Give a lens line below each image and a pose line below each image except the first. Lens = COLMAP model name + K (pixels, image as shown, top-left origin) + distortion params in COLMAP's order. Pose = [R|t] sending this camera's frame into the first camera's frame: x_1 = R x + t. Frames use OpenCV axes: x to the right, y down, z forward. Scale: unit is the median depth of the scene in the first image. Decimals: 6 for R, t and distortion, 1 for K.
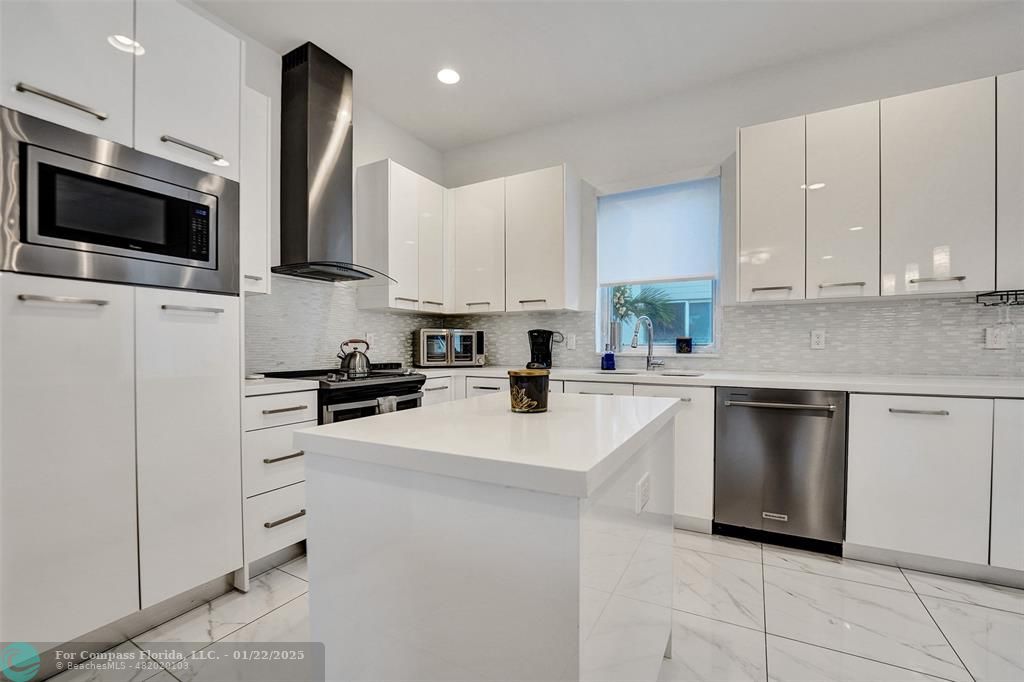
lens RADIAL K [[433.9, 0, 517.3], [0, 433.9, 350.2], [0, 0, 1]] dist [-0.021106, -0.000070]
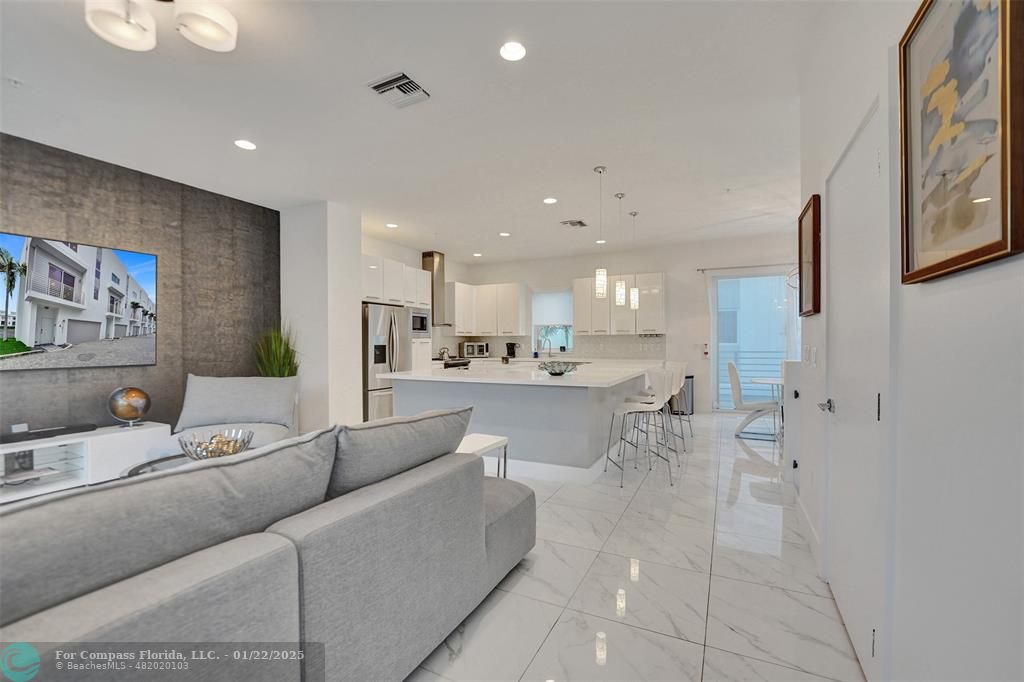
lens RADIAL K [[442.9, 0, 517.6], [0, 442.9, 345.9], [0, 0, 1]] dist [-0.019322, 0.000047]
pose [[0.999000, -0.005401, 0.044377, -0.027135], [0.005346, 0.999985, 0.001360, -0.035795], [-0.044383, -0.001121, 0.999014, -1.869135]]
